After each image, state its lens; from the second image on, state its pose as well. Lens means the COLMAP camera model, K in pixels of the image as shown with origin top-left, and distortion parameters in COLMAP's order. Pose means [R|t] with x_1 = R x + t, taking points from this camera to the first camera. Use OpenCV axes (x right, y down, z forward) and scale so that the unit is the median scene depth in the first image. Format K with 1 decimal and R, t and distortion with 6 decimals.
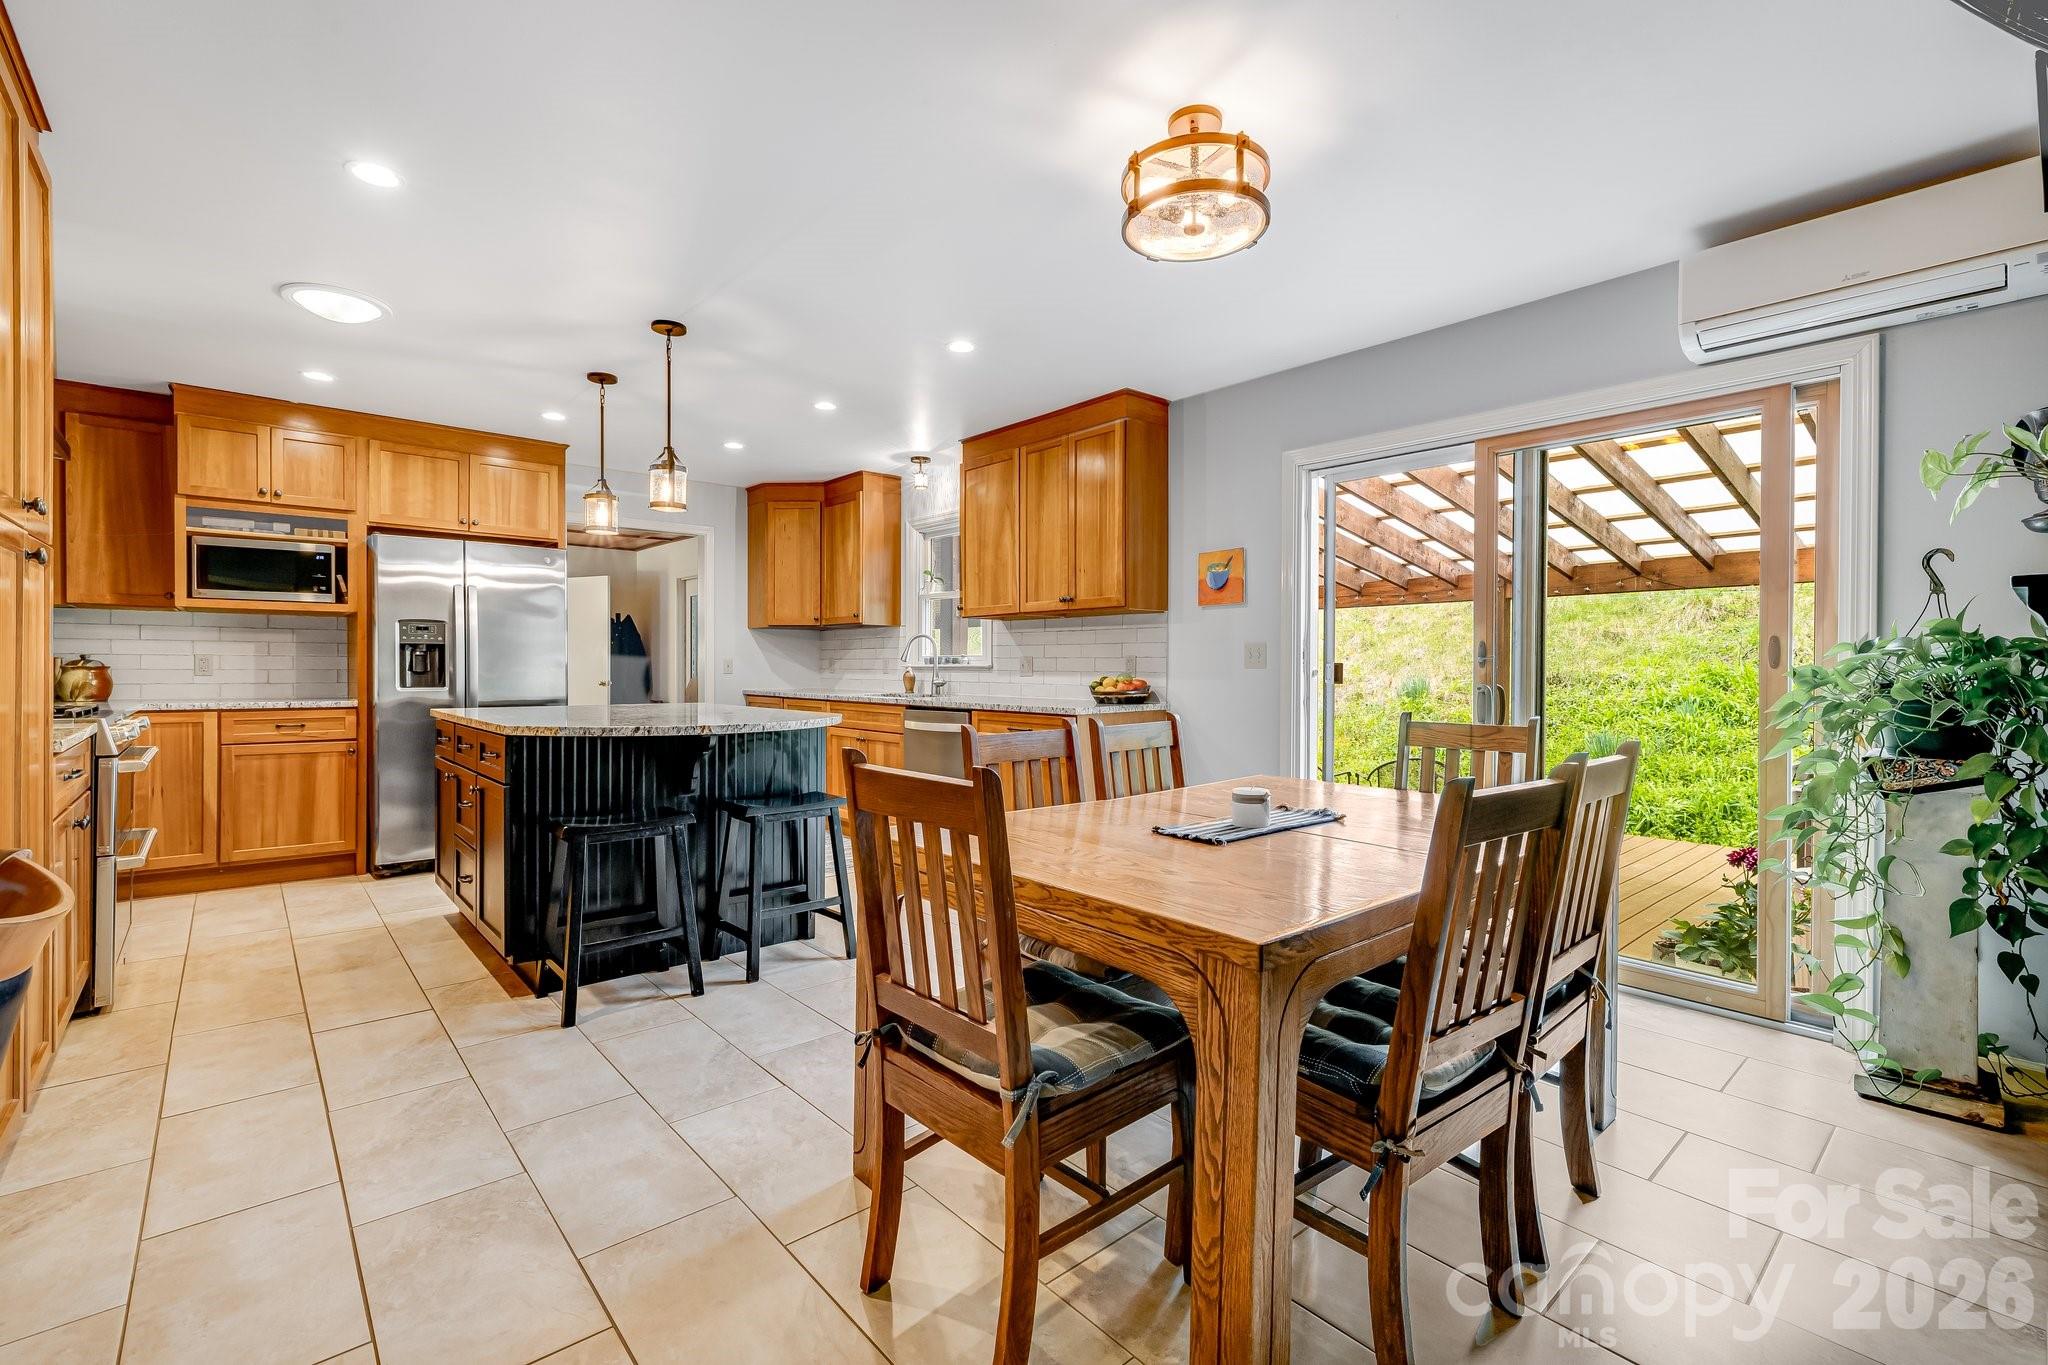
lens RADIAL K [[883.6, 0, 1020.0], [0, 883.6, 672.5], [0, 0, 1]] dist [0.003140, 0.000503]
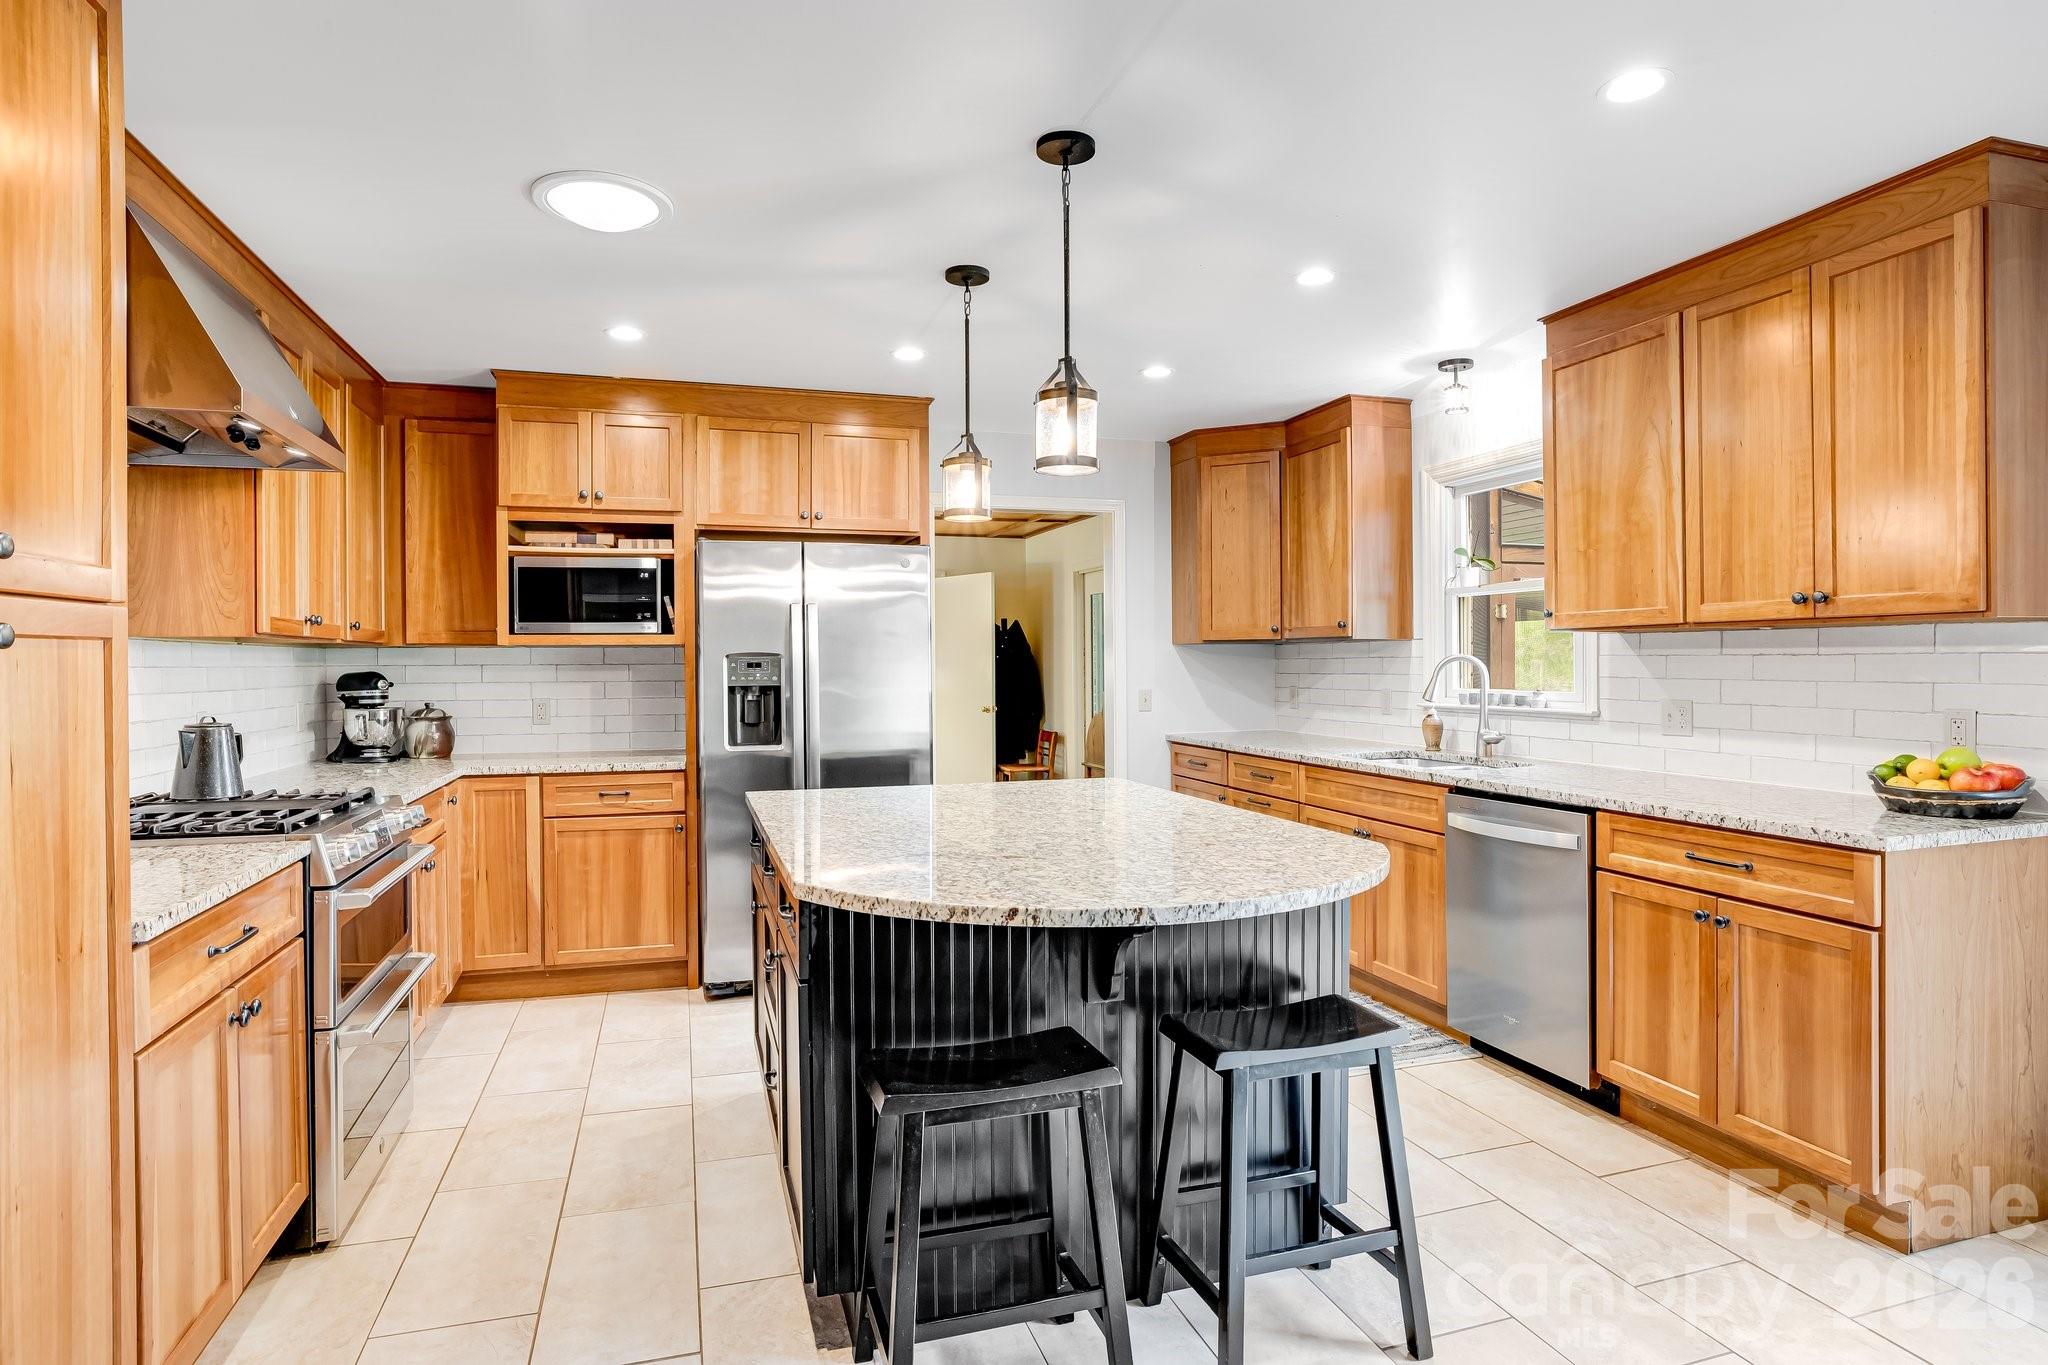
lens RADIAL K [[1070.0, 0, 1026.9], [0, 1070.0, 673.3], [0, 0, 1]] dist [-0.042056, 0.002464]
pose [[0.916379, -0.004825, -0.400284, -0.115241], [0.006454, 0.999975, 0.002720, -0.044365], [0.400261, -0.005076, 0.916387, 0.282385]]
